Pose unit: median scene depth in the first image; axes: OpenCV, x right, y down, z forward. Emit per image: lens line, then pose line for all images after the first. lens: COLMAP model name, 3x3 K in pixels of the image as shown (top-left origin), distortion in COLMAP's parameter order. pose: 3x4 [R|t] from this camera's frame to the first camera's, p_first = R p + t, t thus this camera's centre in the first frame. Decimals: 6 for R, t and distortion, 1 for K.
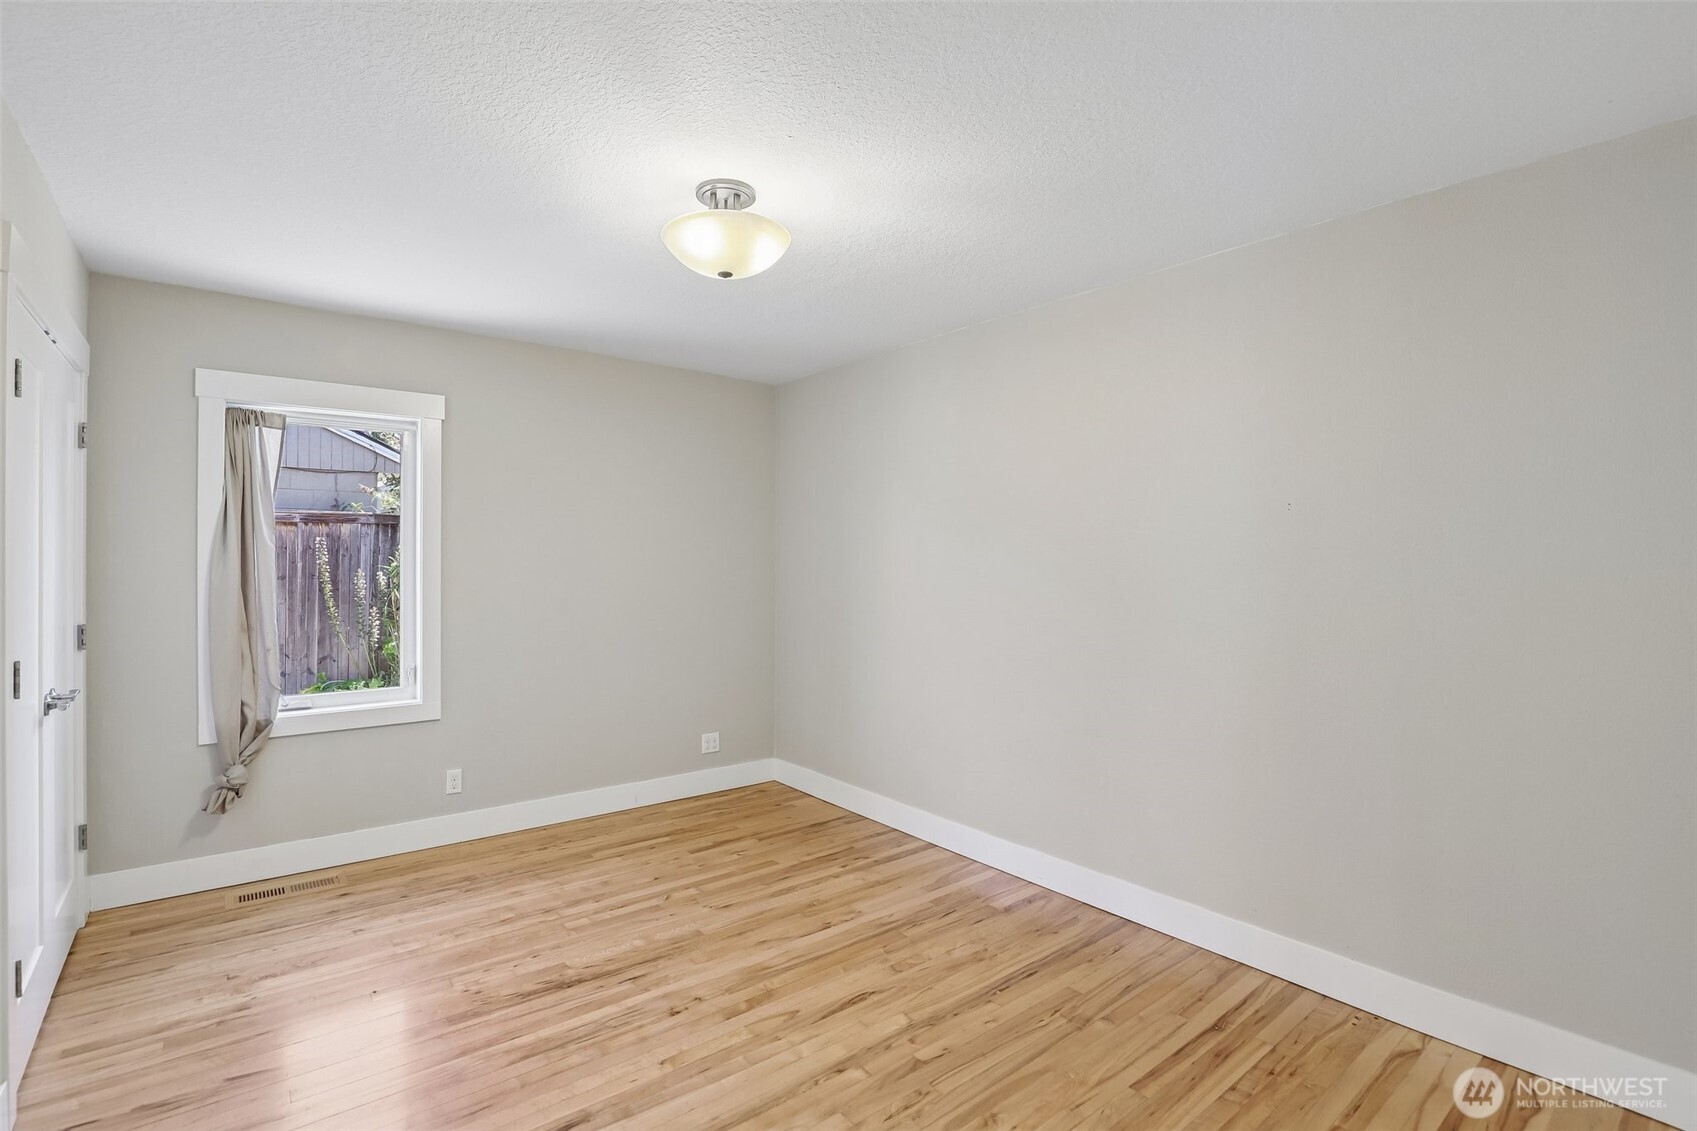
lens RADIAL K [[792.2, 0, 848.5], [0, 792.2, 565.5], [0, 0, 1]] dist [-0.022883, 0.000651]
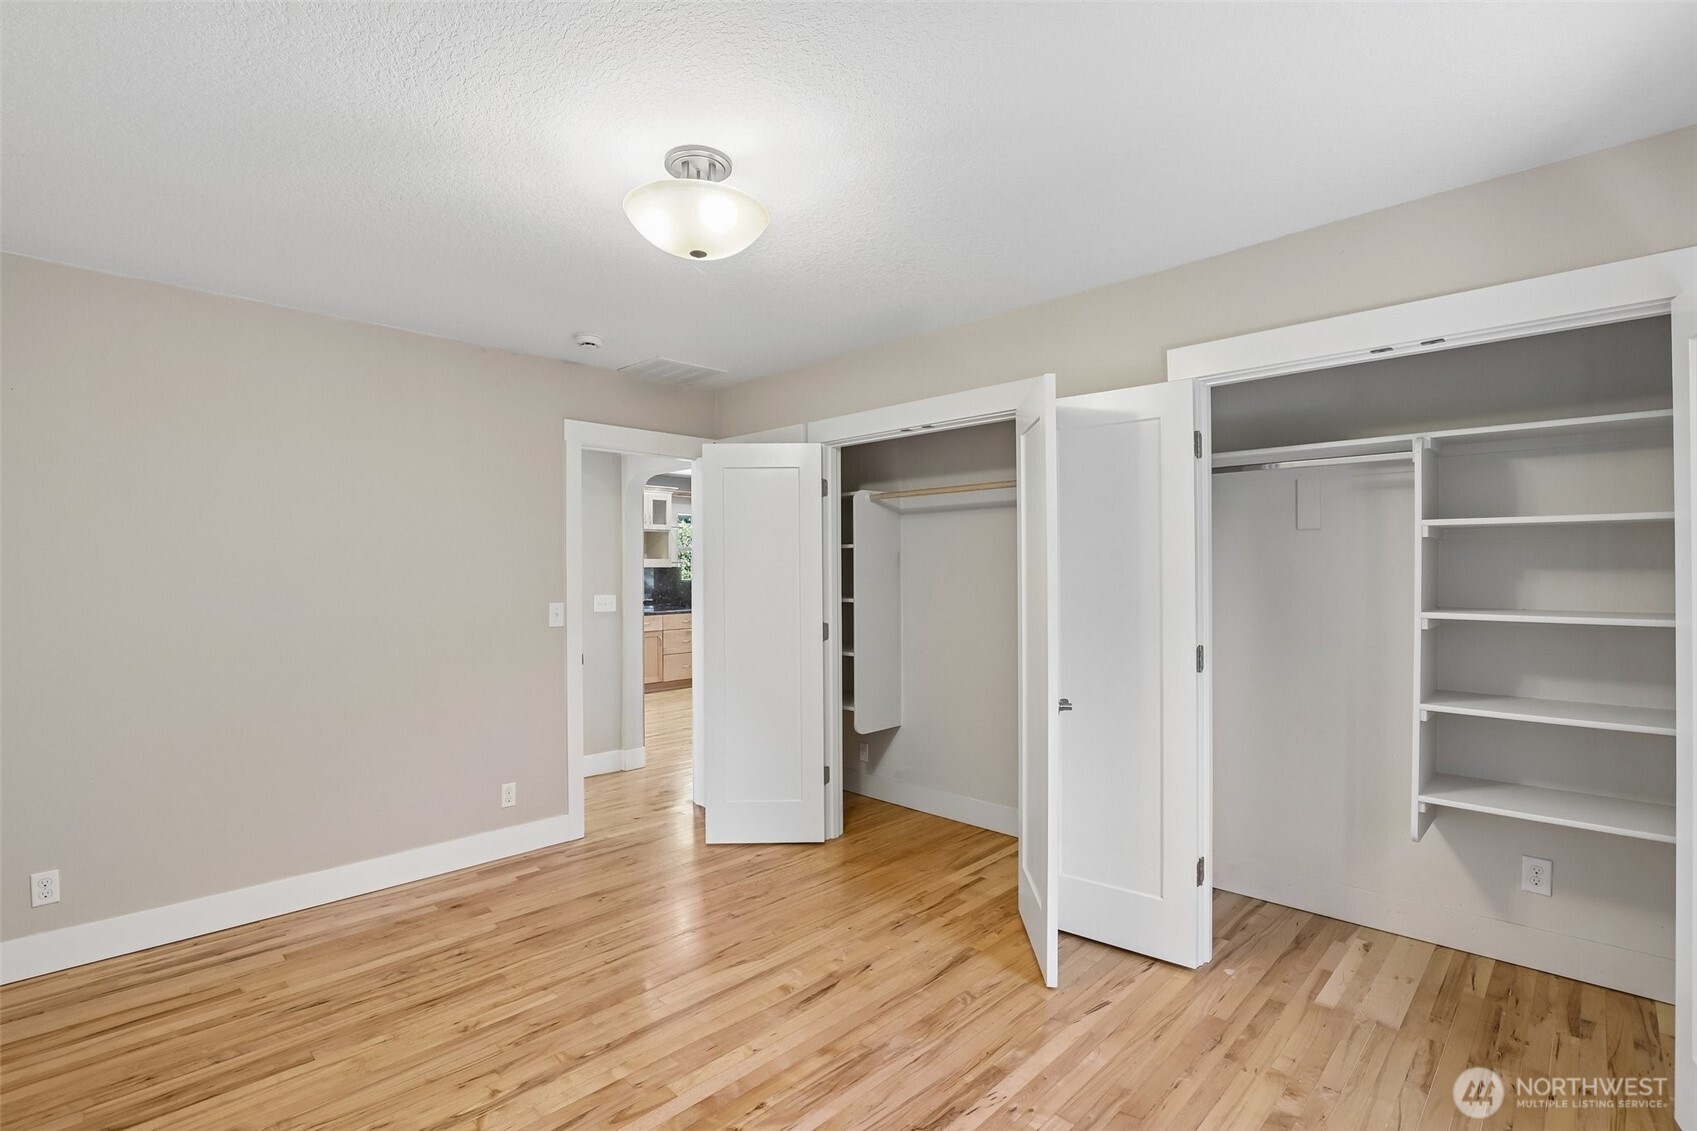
lens RADIAL K [[776.2, 0, 848.5], [0, 776.2, 565.5], [0, 0, 1]] dist [-0.023204, -0.000024]
pose [[-0.993835, 0.000429, -0.110866, -0.149568], [0.000781, 0.999995, -0.003135, -0.013478], [0.110864, -0.003202, -0.993830, 1.301174]]
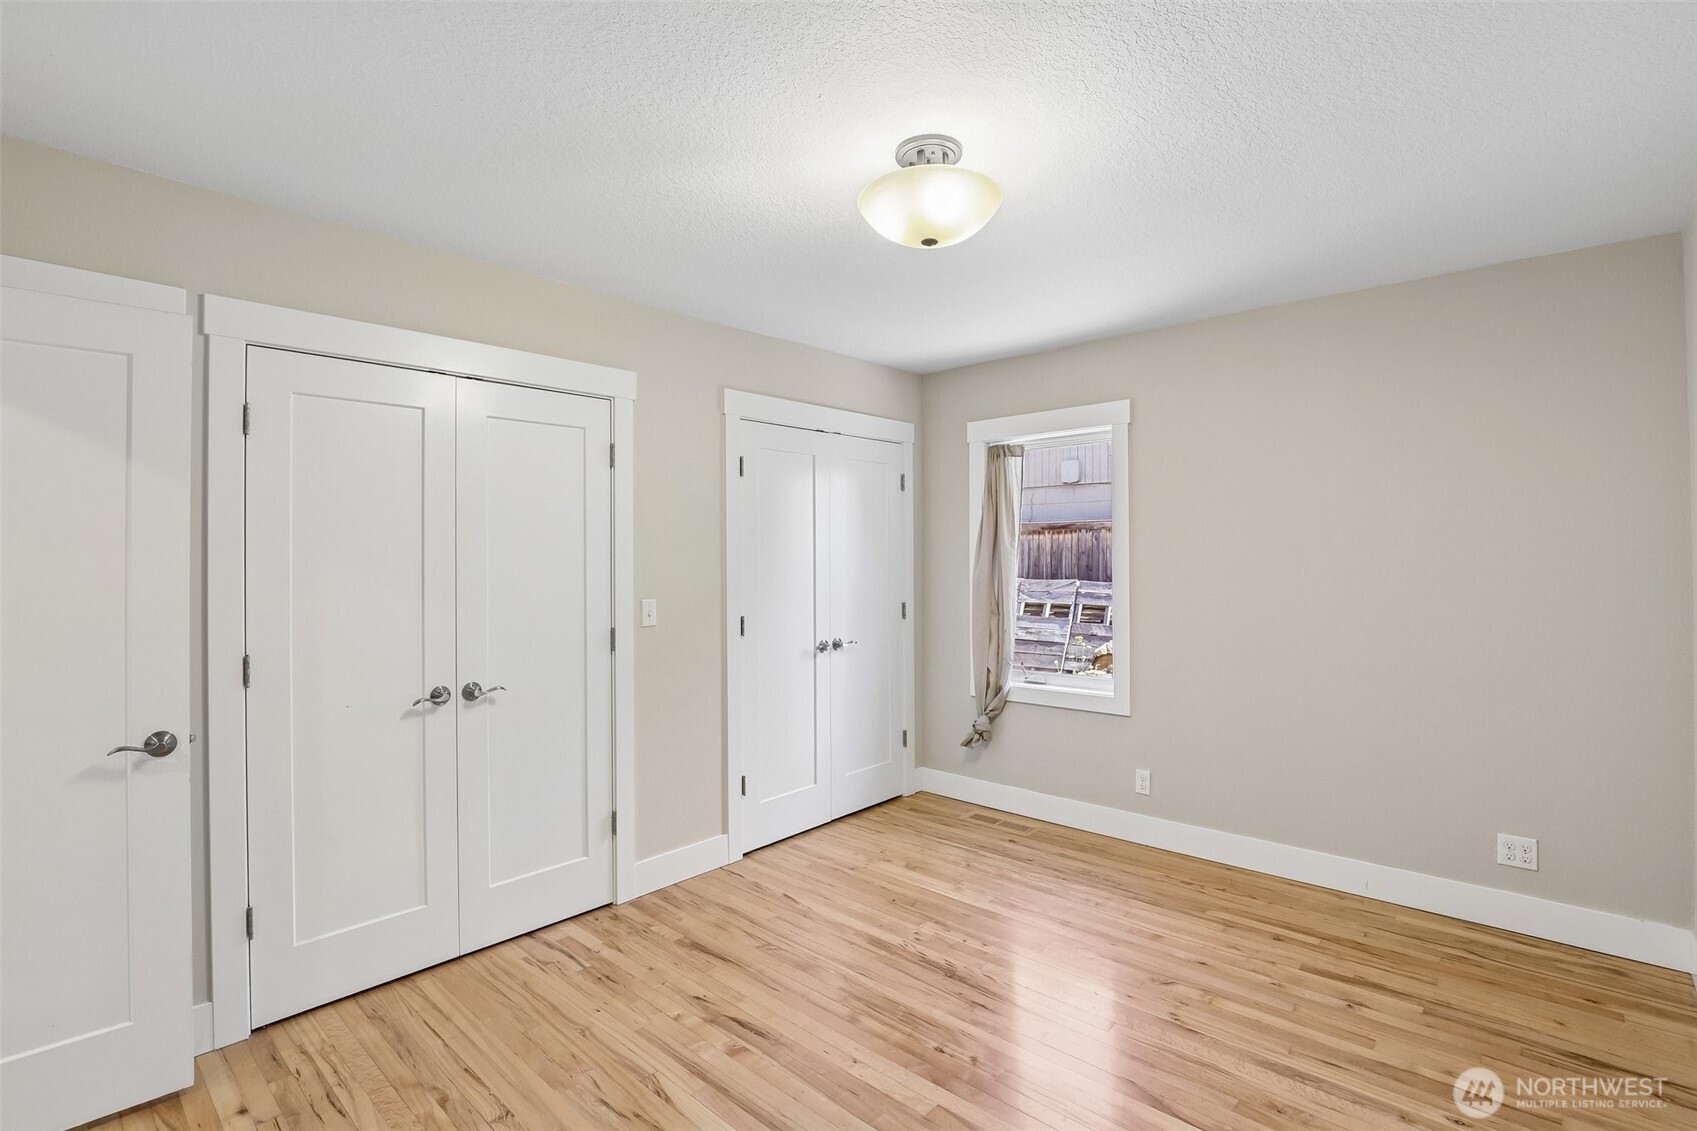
lens RADIAL K [[794.7, 0, 839.7], [0, 794.7, 559.3], [0, 0, 1]] dist [-0.016330, 0.000118]
pose [[0.142861, -0.008549, -0.989706, 0.488623], [0.002144, 0.999963, -0.008328, 0.000384], [0.989740, -0.000932, 0.142874, 0.532507]]
